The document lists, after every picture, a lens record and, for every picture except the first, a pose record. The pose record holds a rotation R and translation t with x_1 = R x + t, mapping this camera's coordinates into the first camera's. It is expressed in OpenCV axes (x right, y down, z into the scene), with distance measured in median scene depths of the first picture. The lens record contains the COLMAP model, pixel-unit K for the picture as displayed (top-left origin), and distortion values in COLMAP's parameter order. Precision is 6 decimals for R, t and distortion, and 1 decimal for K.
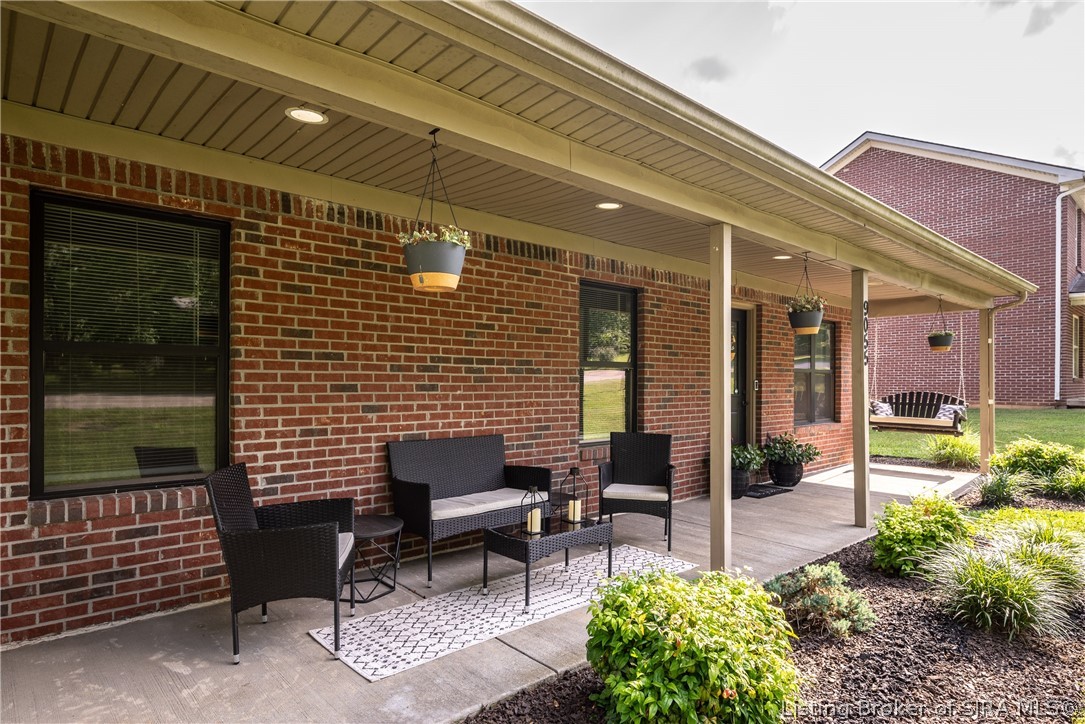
lens RADIAL K [[622.0, 0, 541.4], [0, 622.0, 395.0], [0, 0, 1]] dist [0.002649, 0.000017]
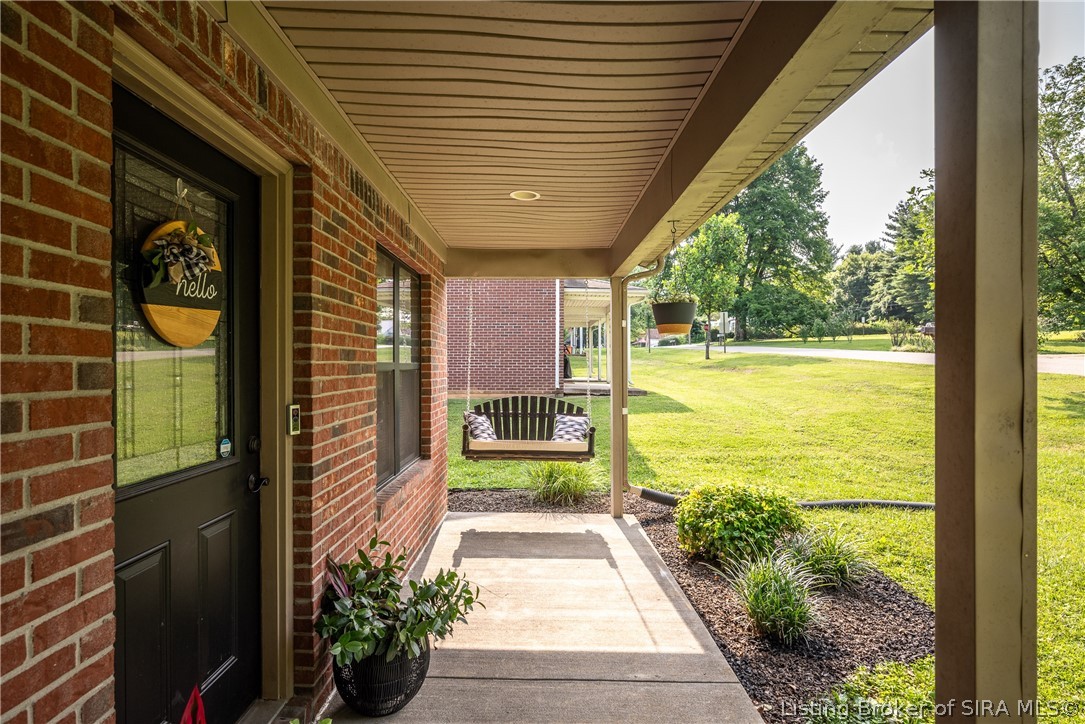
lens RADIAL K [[547.9, 0, 542.5], [0, 547.9, 362.0], [0, 0, 1]] dist [-0.042567, 0.000076]
pose [[0.671727, 0.002881, 0.740793, 0.321296], [0.013903, 0.999767, -0.016495, -0.054639], [-0.740668, 0.021380, 0.671531, 1.026001]]
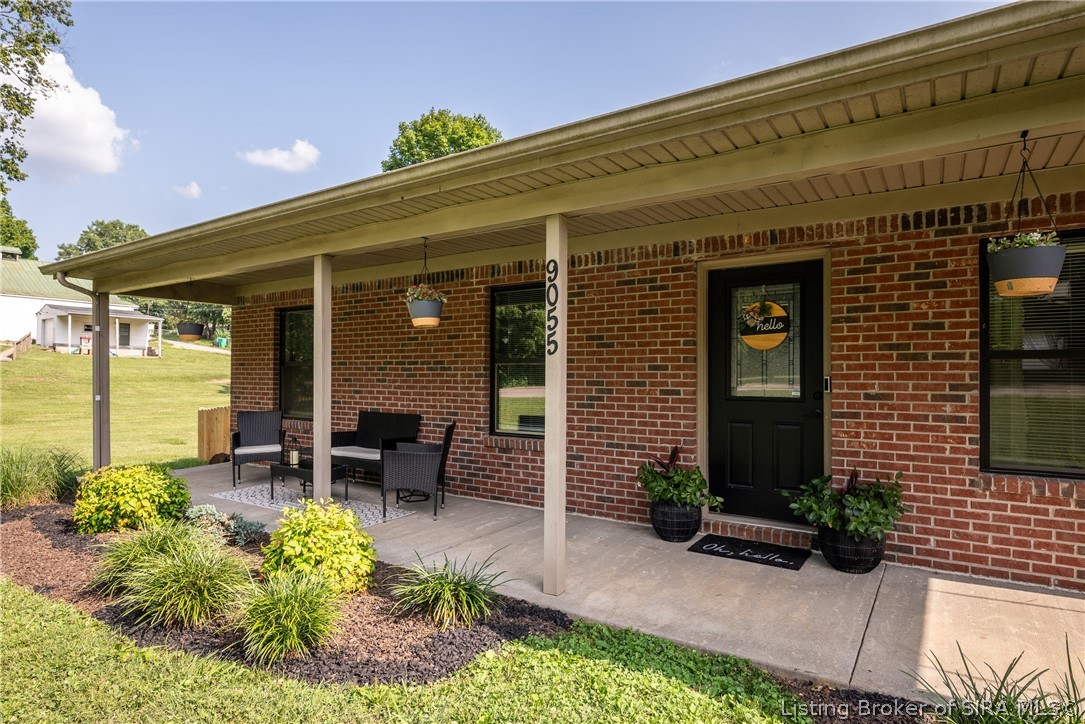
lens RADIAL K [[591.5, 0, 534.6], [0, 591.5, 373.8], [0, 0, 1]] dist [0.001590, 0.000755]
pose [[0.232445, 0.000752, -0.972609, 1.170095], [-0.019249, 0.999807, -0.003827, -0.025614], [0.972419, 0.019612, 0.232415, 0.852486]]
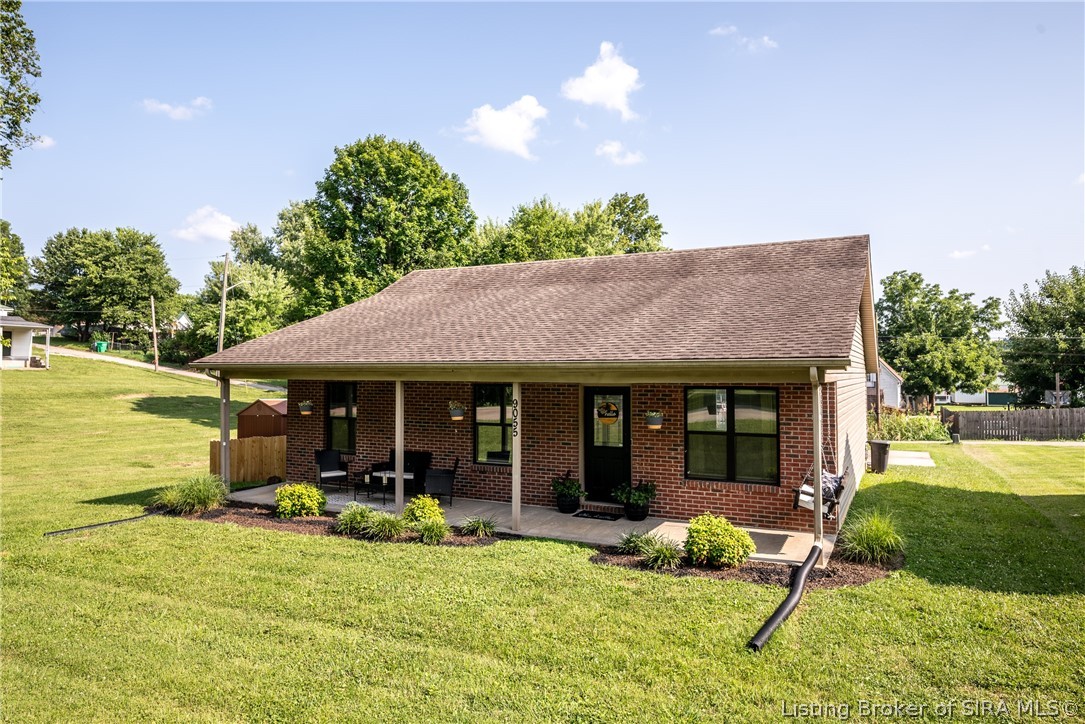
lens RADIAL K [[681.3, 0, 542.5], [0, 681.3, 362.0], [0, 0, 1]] dist [0.000987, -0.000231]
pose [[0.356732, -0.014562, -0.934093, 2.384334], [-0.017784, 0.999591, -0.022375, -0.221185], [0.934037, 0.024594, 0.356327, 0.397083]]
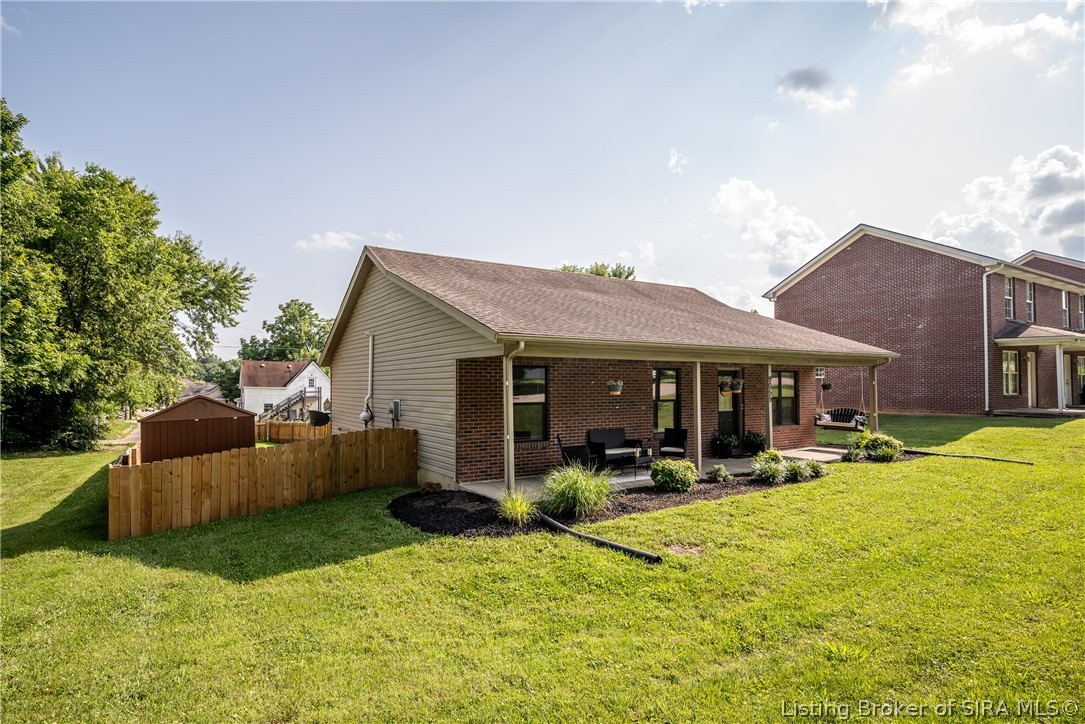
lens RADIAL K [[574.0, 0, 524.2], [0, 574.0, 367.9], [0, 0, 1]] dist [0.000308, 0.000300]
pose [[0.983134, -0.009440, -0.182643, -0.027544], [0.000781, 0.998875, -0.047424, -0.077595], [0.182885, 0.046481, 0.982035, -1.461050]]
